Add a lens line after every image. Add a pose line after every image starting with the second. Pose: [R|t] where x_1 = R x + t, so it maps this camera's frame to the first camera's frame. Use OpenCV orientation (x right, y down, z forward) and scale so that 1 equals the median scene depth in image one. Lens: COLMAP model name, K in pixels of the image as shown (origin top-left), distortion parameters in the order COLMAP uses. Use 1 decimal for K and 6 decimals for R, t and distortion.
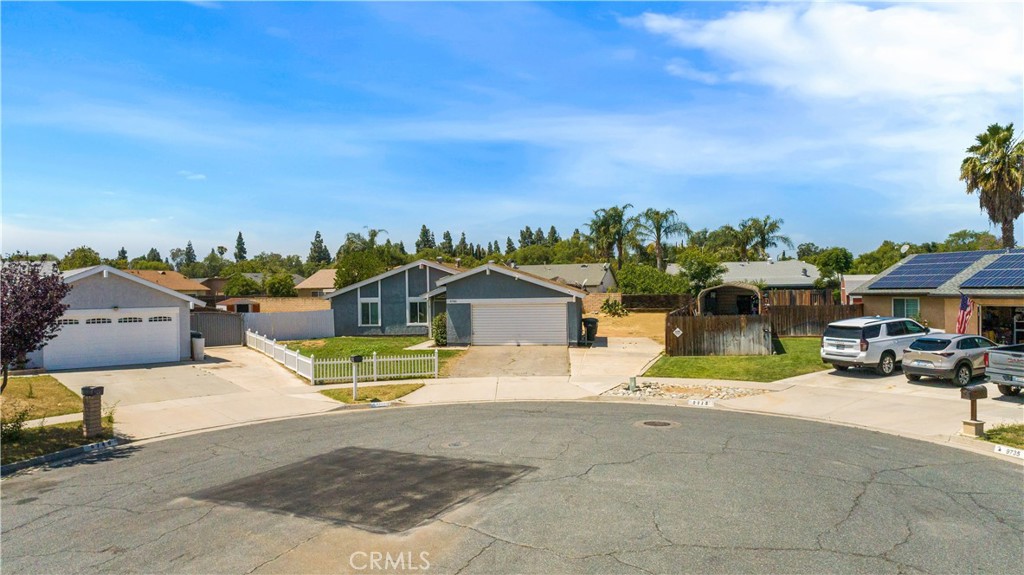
lens RADIAL K [[728.0, 0, 514.2], [0, 728.0, 290.7], [0, 0, 1]] dist [0.006233, 0.001841]
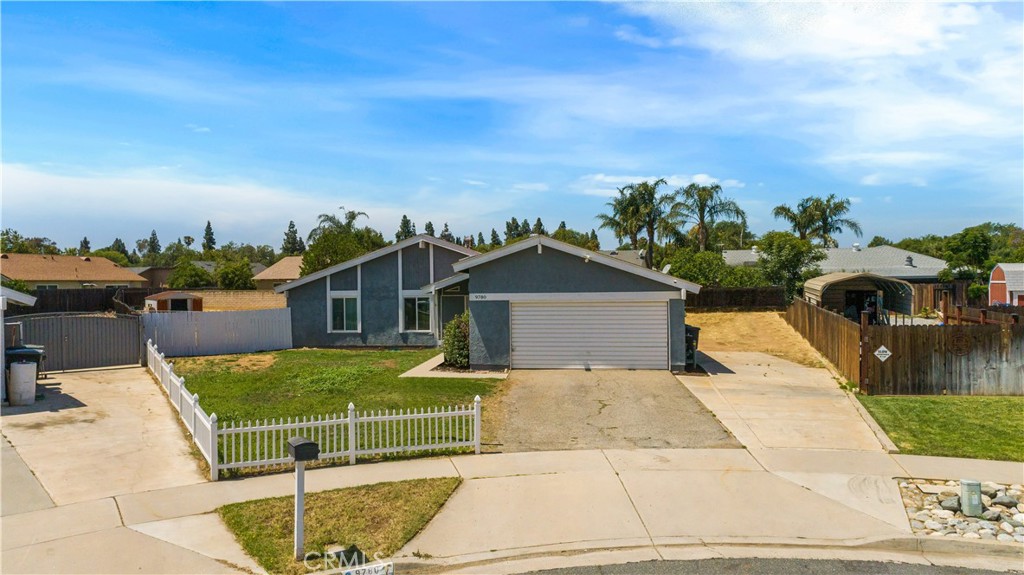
lens RADIAL K [[728.0, 0, 509.6], [0, 728.0, 284.3], [0, 0, 1]] dist [0.006233, 0.001841]
pose [[0.999699, 0.005448, 0.023936, -0.043123], [-0.005402, 0.999983, -0.001967, 0.002931], [-0.023946, 0.001837, 0.999712, 0.224703]]
